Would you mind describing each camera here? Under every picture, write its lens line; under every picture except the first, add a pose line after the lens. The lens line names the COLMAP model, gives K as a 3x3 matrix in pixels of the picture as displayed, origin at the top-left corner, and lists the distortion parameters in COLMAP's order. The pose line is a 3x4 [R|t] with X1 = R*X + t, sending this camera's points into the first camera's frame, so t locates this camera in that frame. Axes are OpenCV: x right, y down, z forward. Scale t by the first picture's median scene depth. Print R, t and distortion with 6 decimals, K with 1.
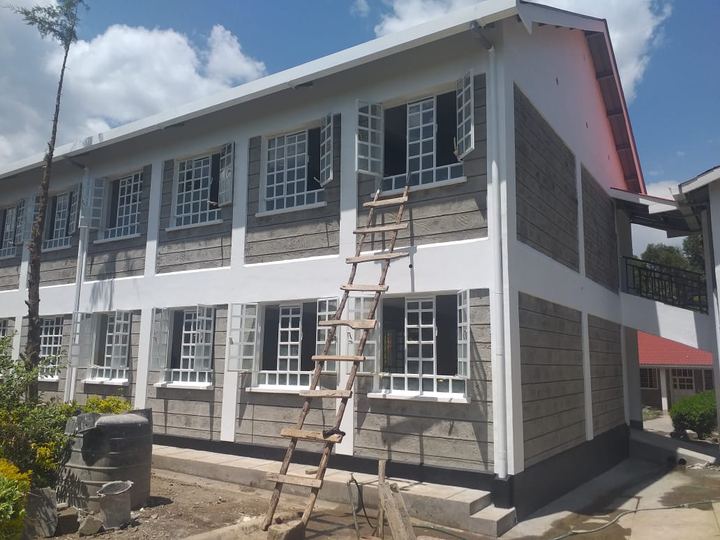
lens RADIAL K [[571.5, 0, 360.0], [0, 571.5, 270.0], [0, 0, 1]] dist [0.105726, -0.161030]
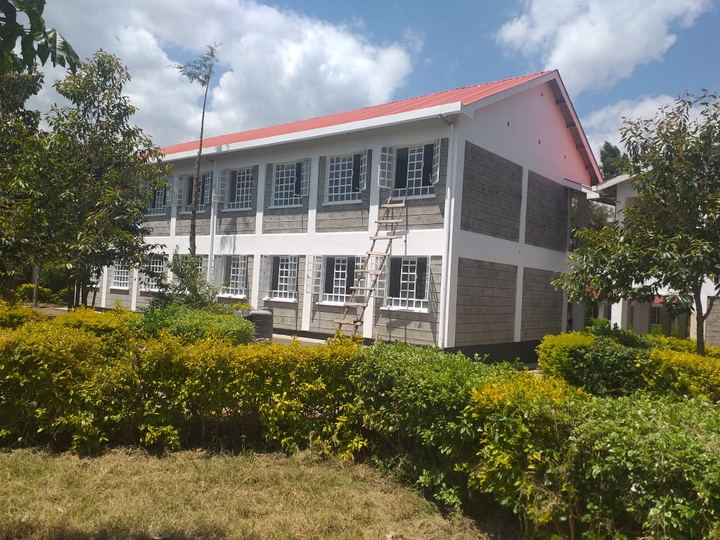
lens RADIAL K [[571.5, 0, 360.0], [0, 571.5, 270.0], [0, 0, 1]] dist [0.105726, -0.161030]
pose [[0.994896, 0.036195, -0.094190, 0.106579], [-0.024738, 0.992456, 0.120081, -0.116820], [0.097826, -0.117138, 0.988286, -0.758930]]
